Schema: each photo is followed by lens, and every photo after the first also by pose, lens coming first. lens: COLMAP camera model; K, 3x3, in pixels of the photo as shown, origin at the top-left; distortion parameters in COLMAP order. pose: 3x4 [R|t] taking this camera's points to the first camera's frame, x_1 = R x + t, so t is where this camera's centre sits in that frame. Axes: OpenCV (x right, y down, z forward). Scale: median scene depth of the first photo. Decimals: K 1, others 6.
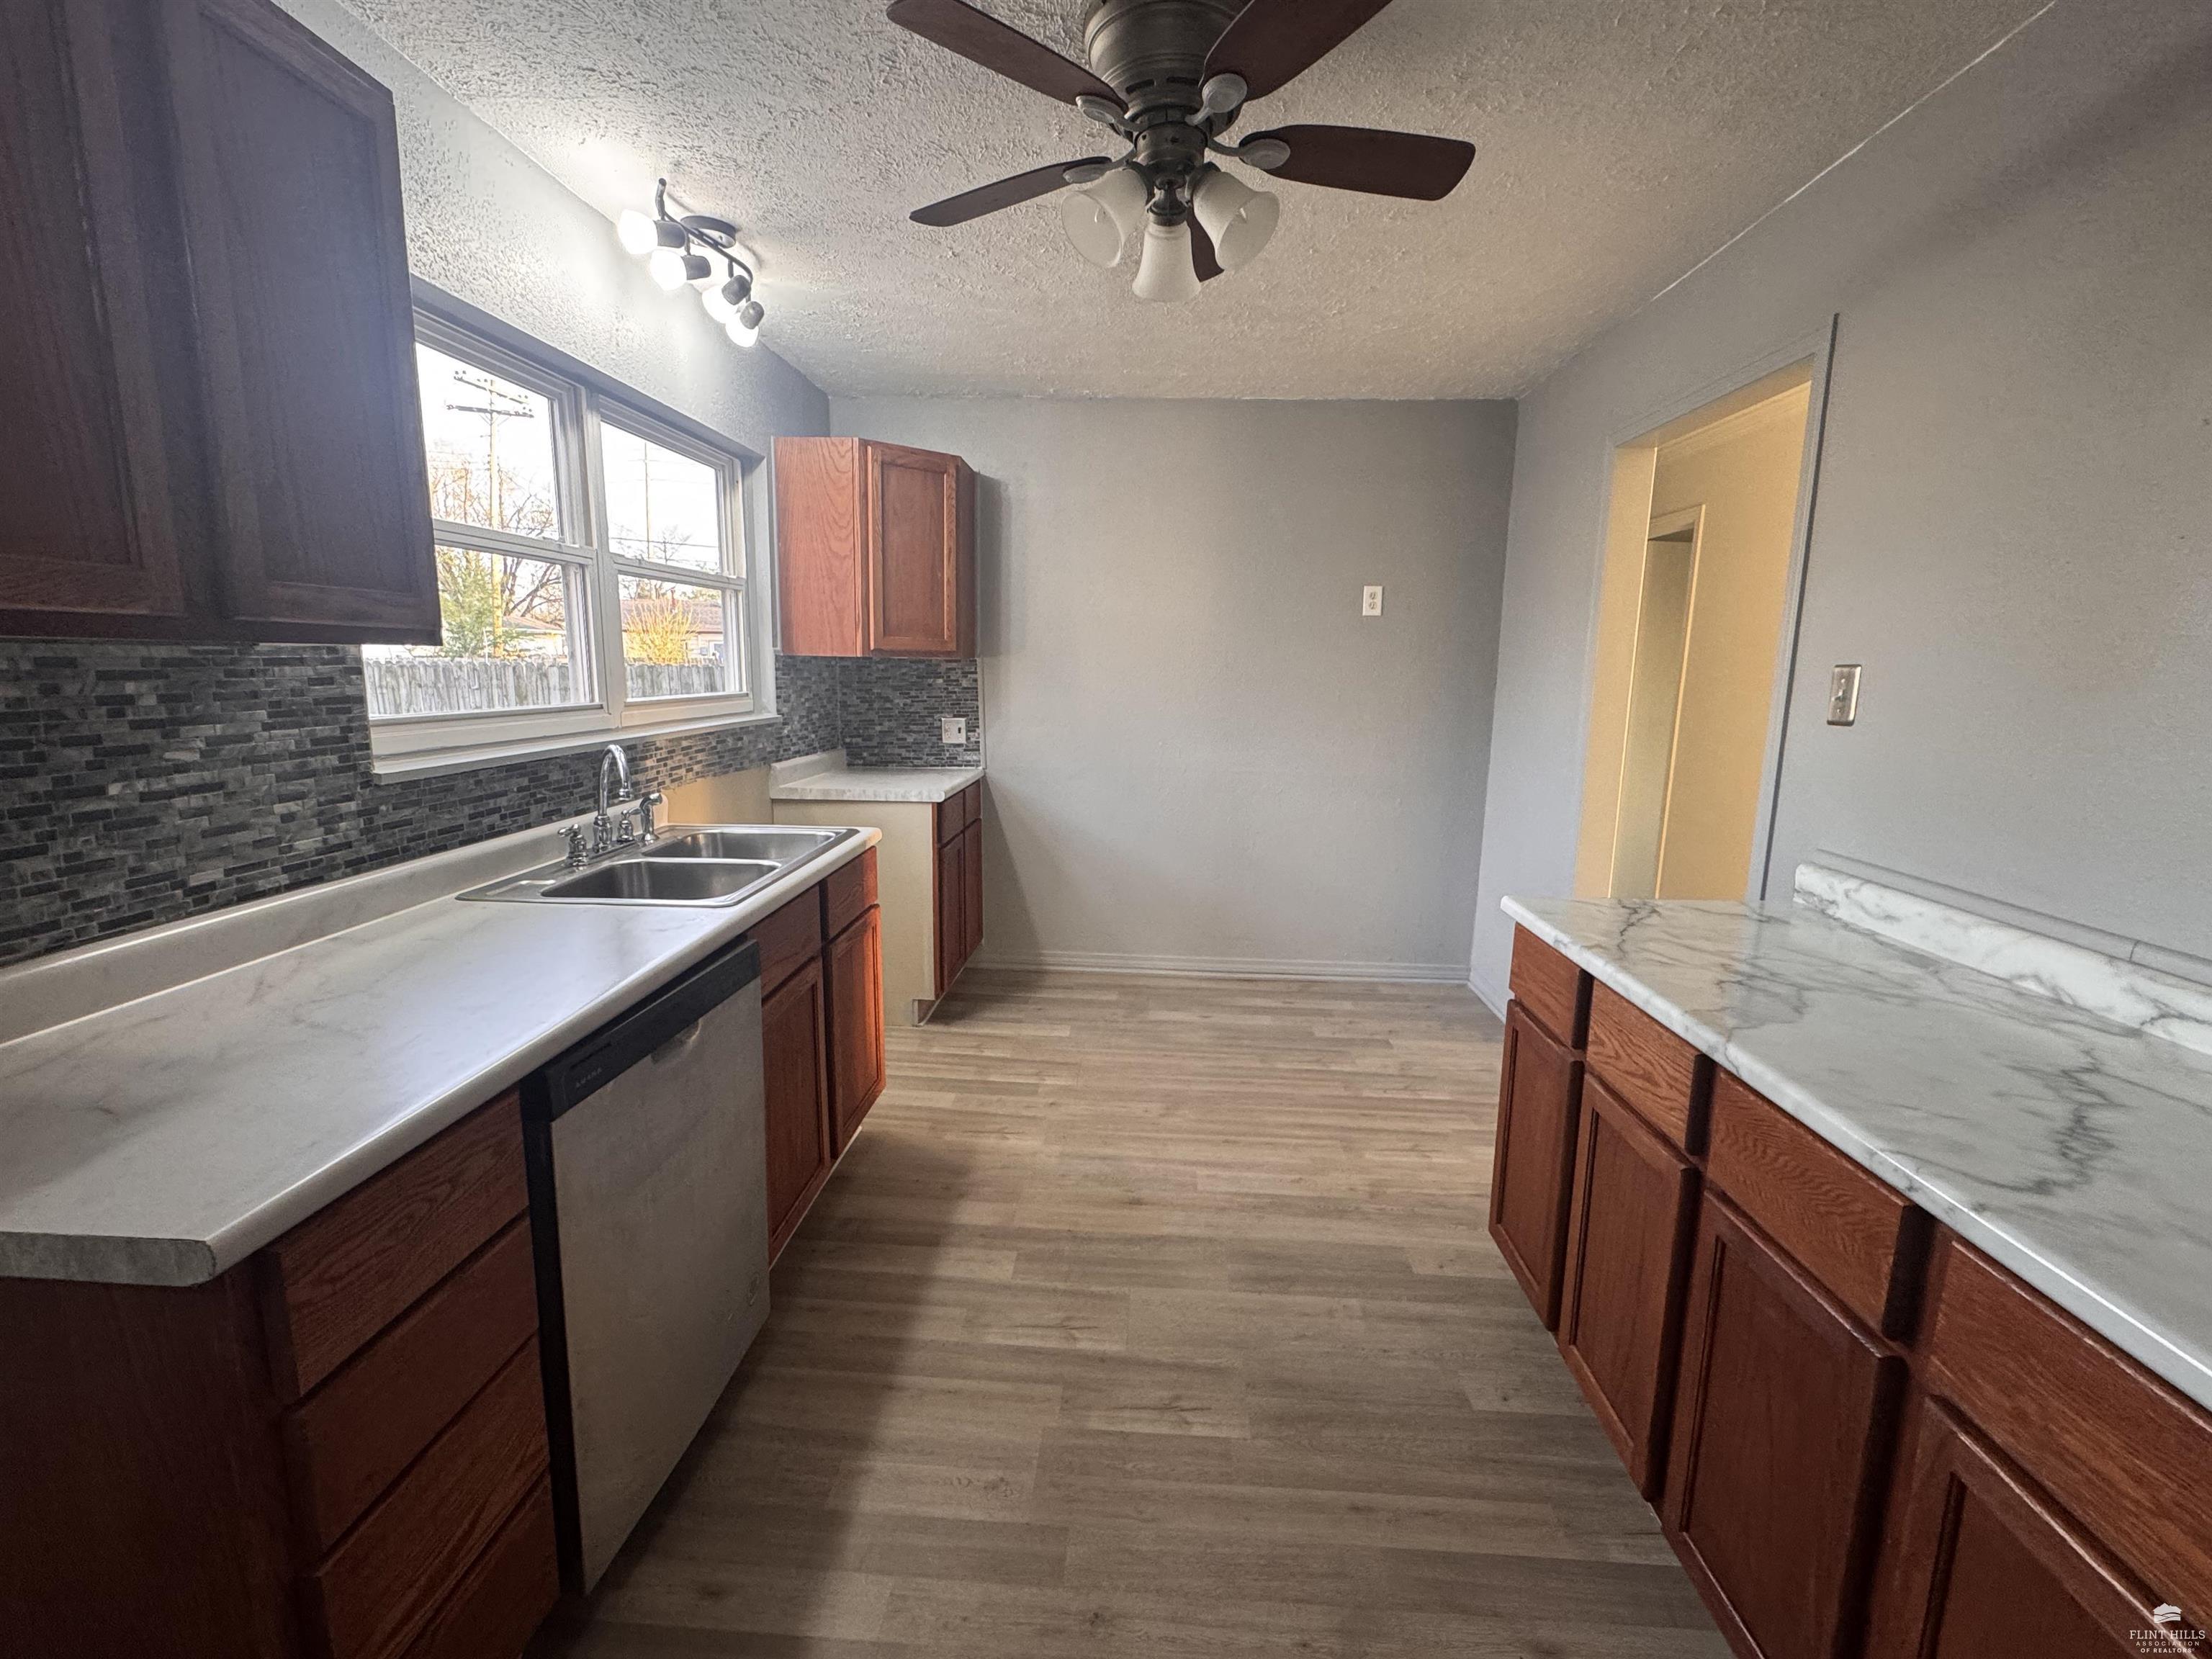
lens RADIAL K [[969.4, 0, 1101.2], [0, 969.4, 827.3], [0, 0, 1]] dist [-0.003112, 0.000468]
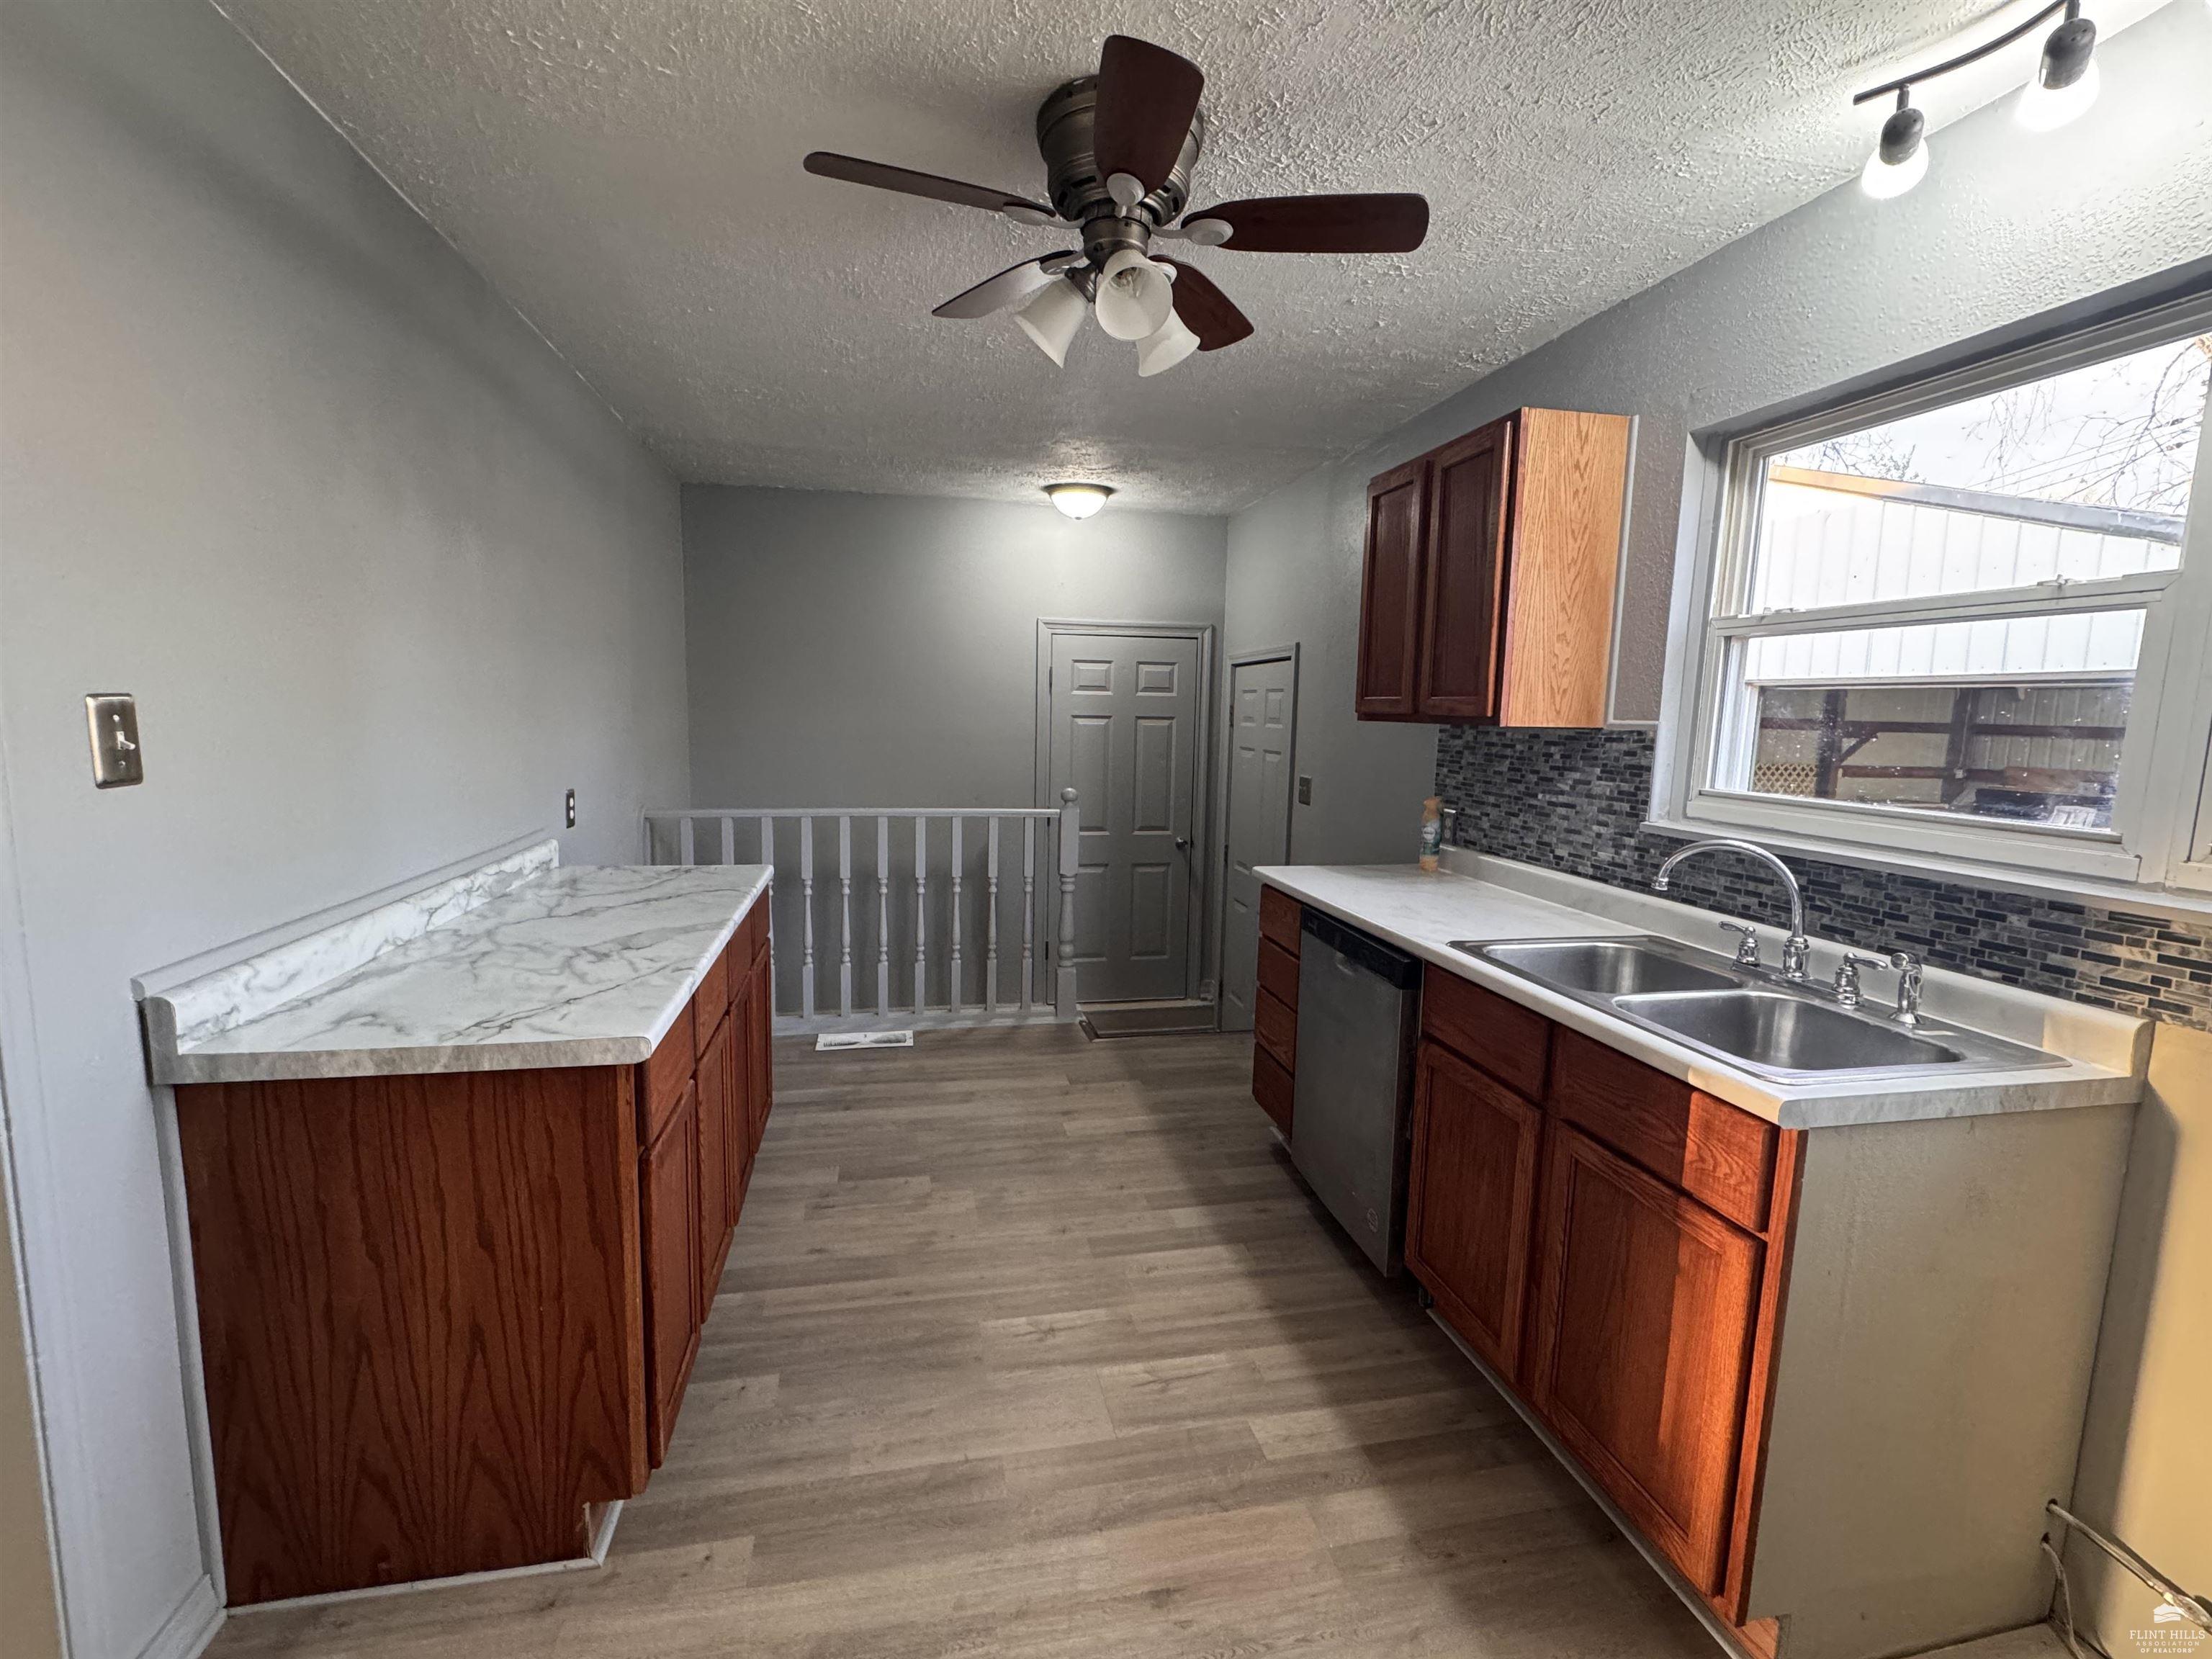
lens RADIAL K [[969.4, 0, 1101.5], [0, 969.4, 830.7], [0, 0, 1]] dist [-0.003112, 0.000468]
pose [[-0.963757, -0.005077, -0.266733, 0.336777], [-0.082521, 0.956459, 0.279957, -0.350269], [0.253698, 0.291822, -0.922213, 1.990287]]
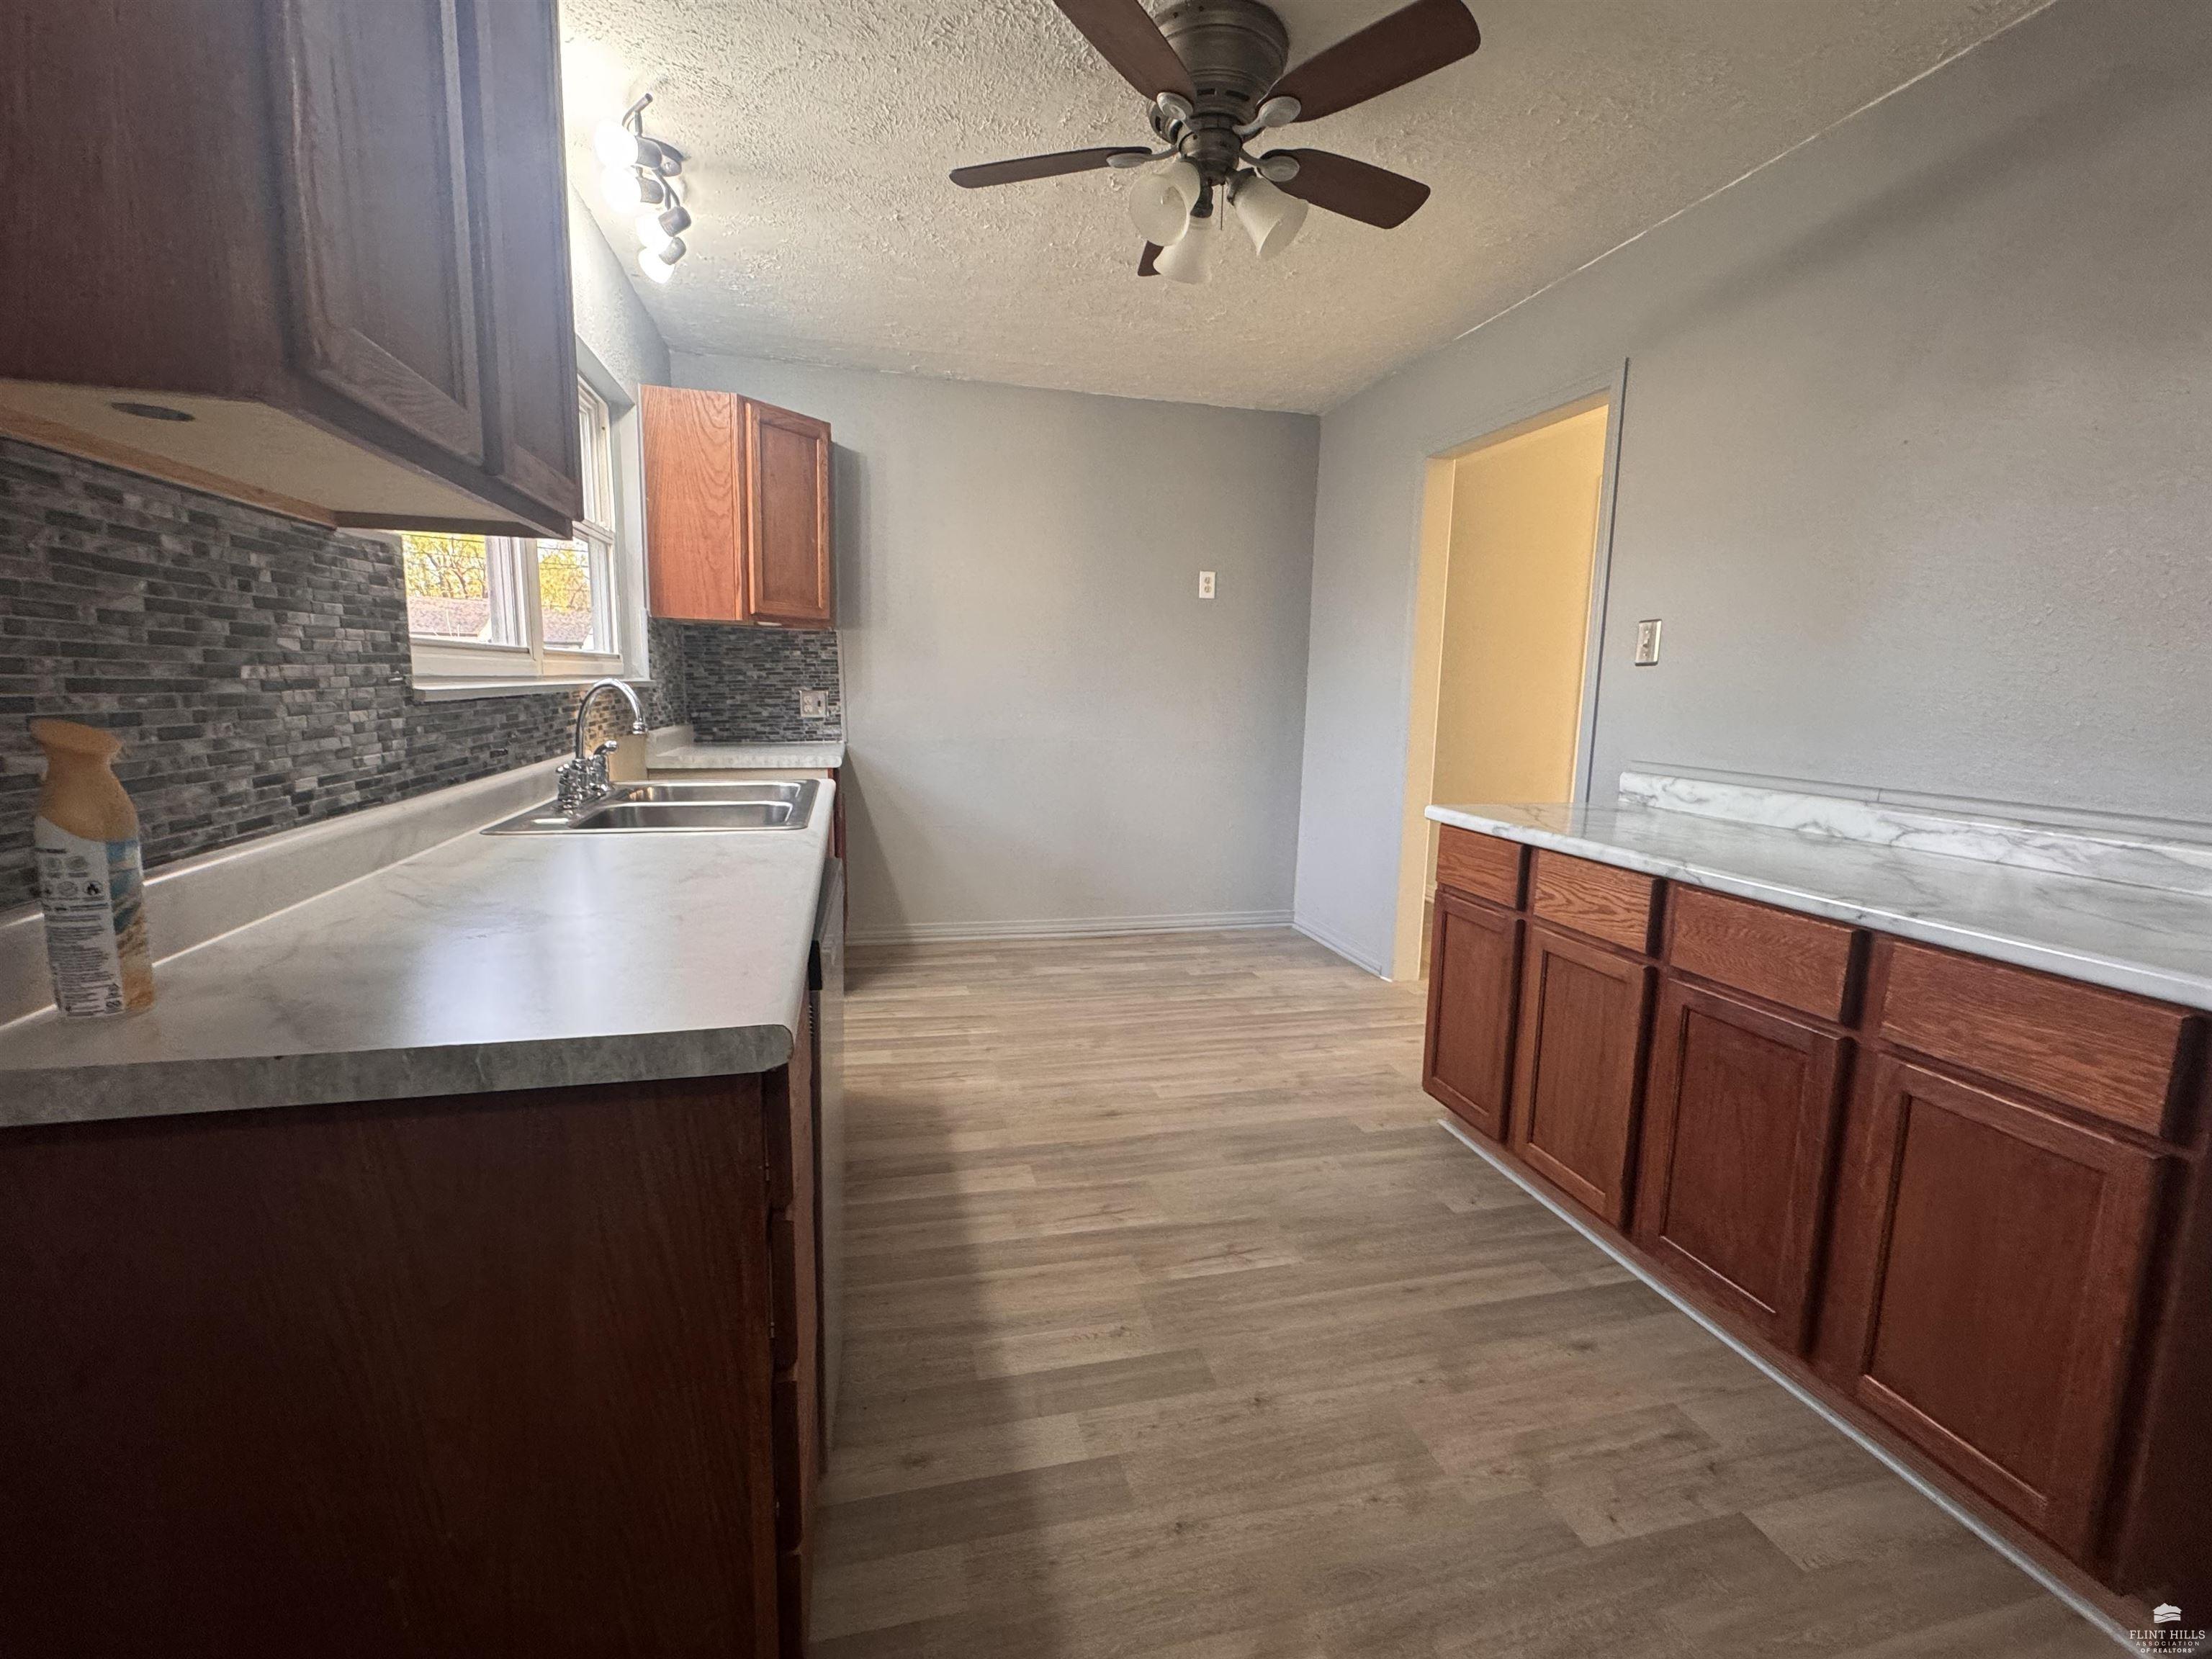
lens RADIAL K [[969.4, 0, 1103.6], [0, 969.4, 825.9], [0, 0, 1]] dist [-0.003112, 0.000468]
pose [[0.953982, -0.039628, 0.297235, -0.396054], [0.043717, 0.999019, -0.007121, 0.102865], [-0.296661, 0.019788, 0.954778, -0.051336]]
